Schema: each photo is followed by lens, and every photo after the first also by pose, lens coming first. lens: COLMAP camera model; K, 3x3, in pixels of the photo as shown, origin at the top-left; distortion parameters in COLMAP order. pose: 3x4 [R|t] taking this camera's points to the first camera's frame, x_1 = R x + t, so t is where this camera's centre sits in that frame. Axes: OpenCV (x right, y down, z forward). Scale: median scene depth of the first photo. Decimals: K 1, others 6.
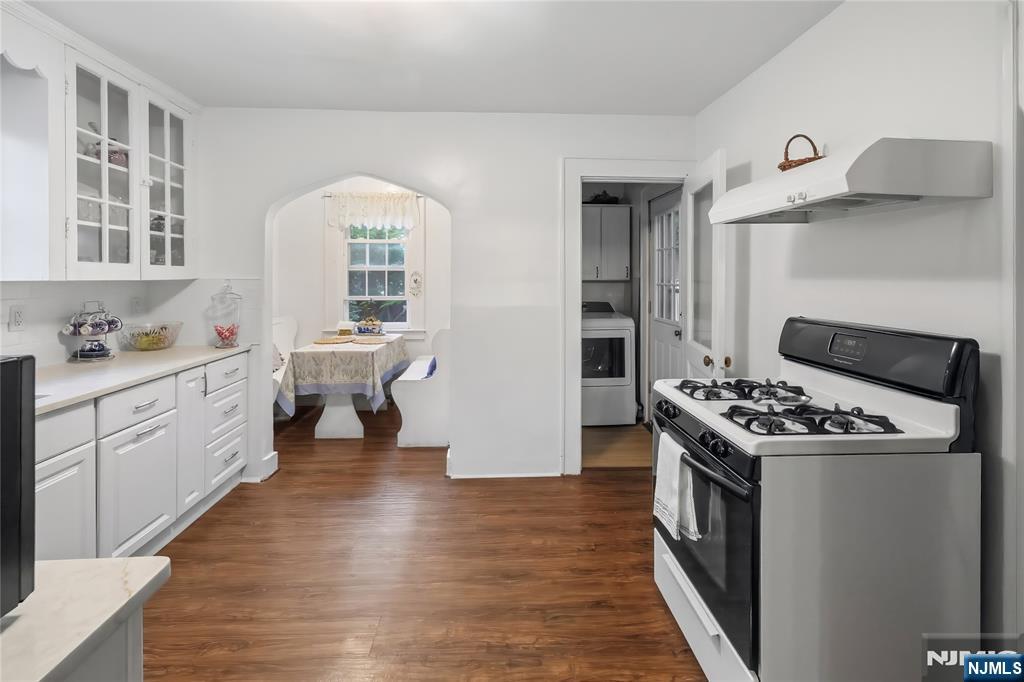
lens RADIAL K [[439.0, 0, 503.6], [0, 439.0, 278.4], [0, 0, 1]] dist [-0.001992, -0.000348]
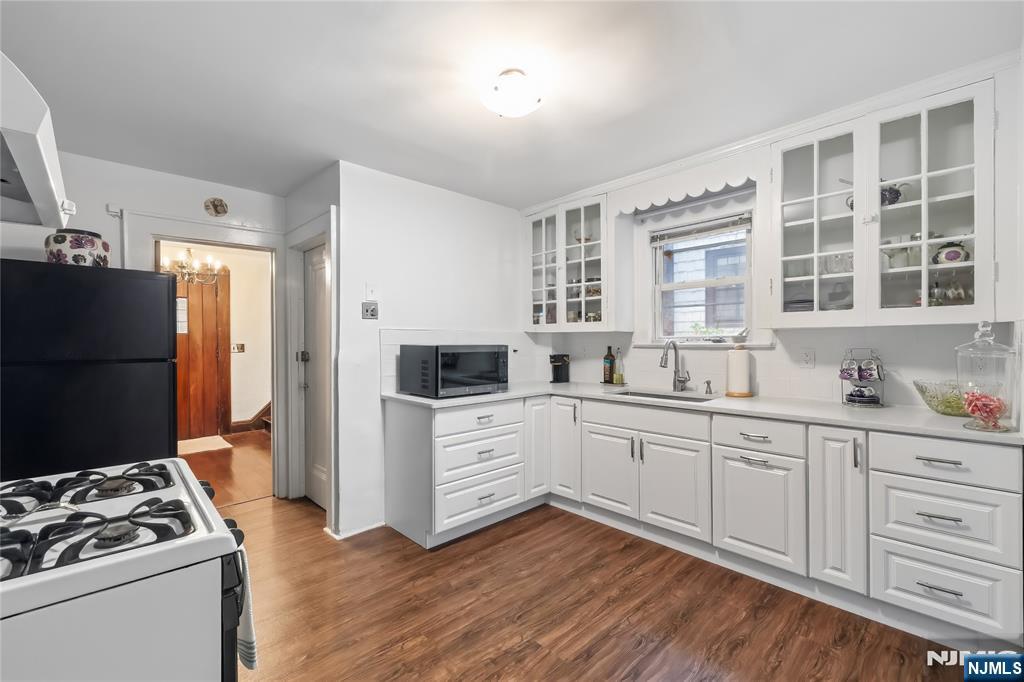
lens RADIAL K [[439.0, 0, 521.4], [0, 439.0, 340.3], [0, 0, 1]] dist [-0.001992, -0.000348]
pose [[-0.745235, 0.005096, -0.666782, 0.300591], [0.006339, 0.999980, 0.000557, 0.025886], [0.666772, -0.003811, -0.745252, 1.105273]]
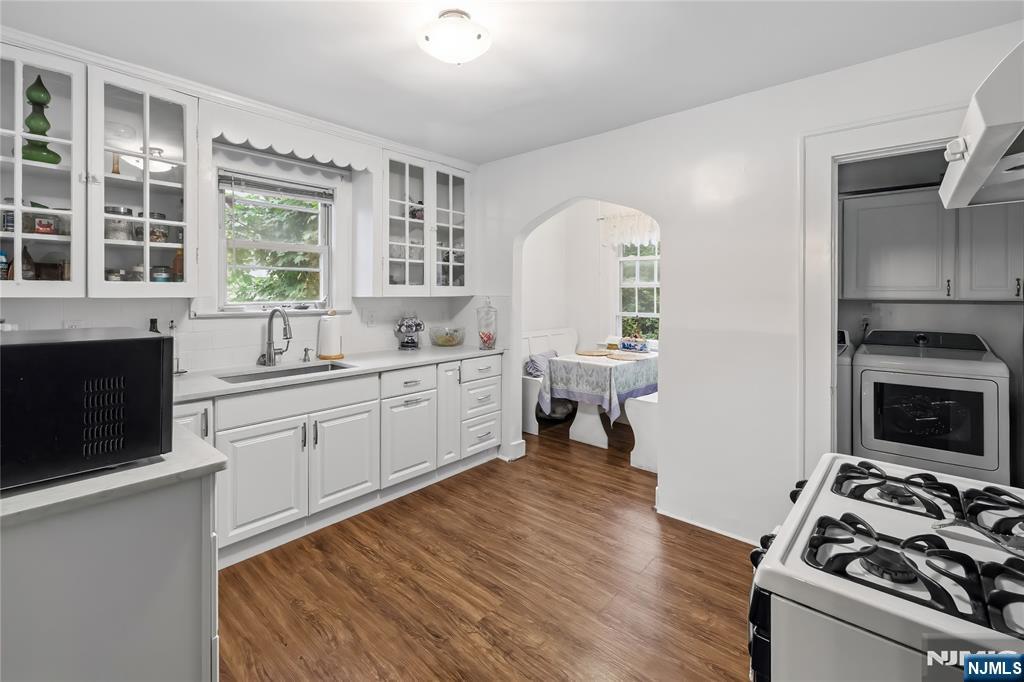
lens RADIAL K [[439.0, 0, 511.5], [0, 439.0, 291.8], [0, 0, 1]] dist [-0.001992, -0.000348]
pose [[0.722096, -0.000563, -0.691793, 0.332587], [-0.002265, 0.999992, -0.003179, -0.007231], [0.691789, 0.003862, 0.722089, 0.131068]]
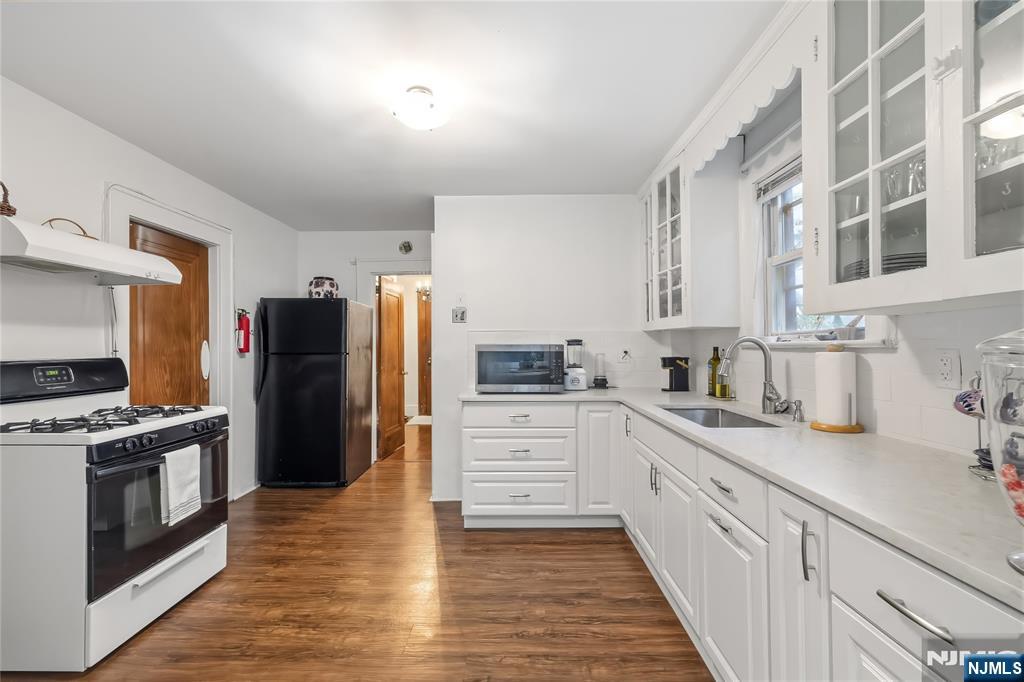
lens RADIAL K [[439.0, 0, 512.9], [0, 439.0, 341.8], [0, 0, 1]] dist [-0.001992, -0.000348]
pose [[-0.998330, 0.008739, 0.057107, -0.395799], [0.008190, 0.999918, -0.009837, 0.041438], [-0.057188, -0.009353, -0.998320, 1.324474]]
